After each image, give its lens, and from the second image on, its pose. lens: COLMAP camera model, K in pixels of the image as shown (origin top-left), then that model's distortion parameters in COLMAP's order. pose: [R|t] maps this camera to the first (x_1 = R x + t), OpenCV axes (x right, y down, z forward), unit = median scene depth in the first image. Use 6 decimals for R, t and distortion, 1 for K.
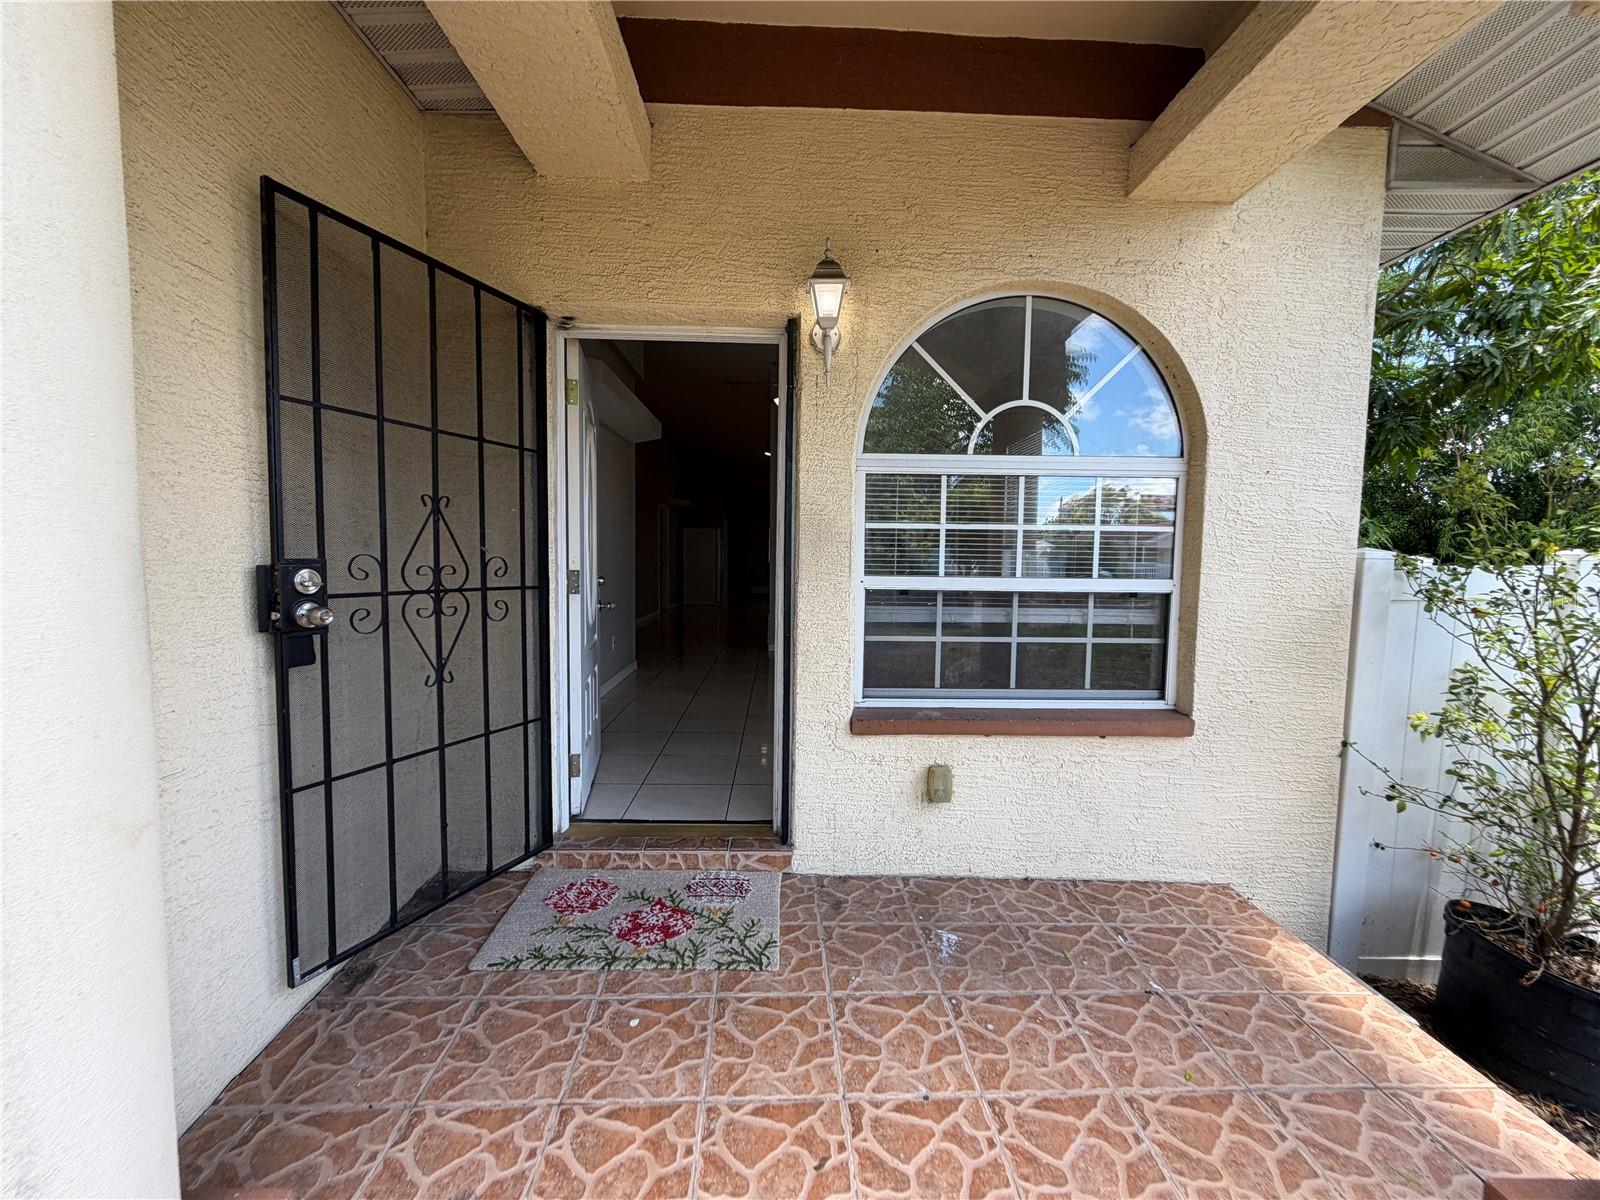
lens RADIAL K [[629.8, 0, 800.0], [0, 629.8, 600.0], [0, 0, 1]] dist [0.000734, -0.000215]
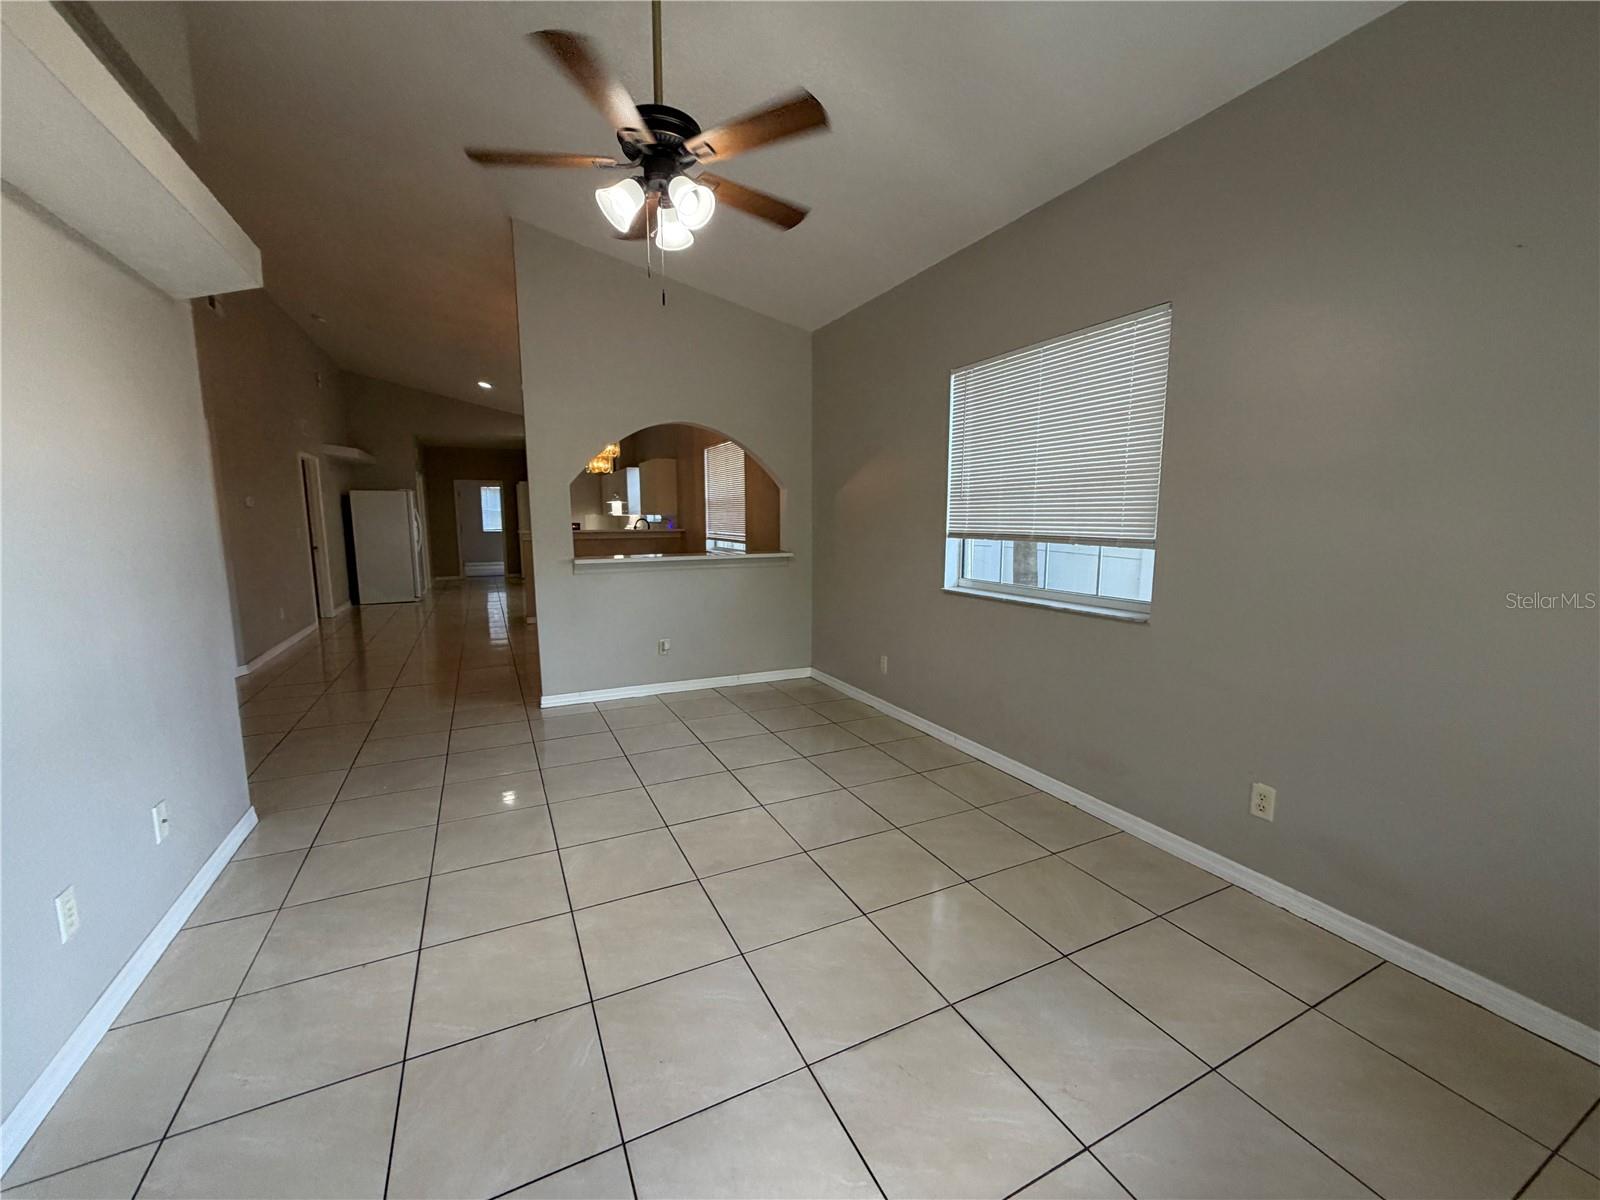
lens RADIAL K [[629.8, 0, 800.0], [0, 629.8, 600.0], [0, 0, 1]] dist [0.000734, -0.000215]
pose [[0.908974, -0.070262, 0.410889, -0.035657], [0.044316, 0.996395, 0.072347, -0.027838], [-0.414491, -0.047553, 0.908810, 0.200399]]
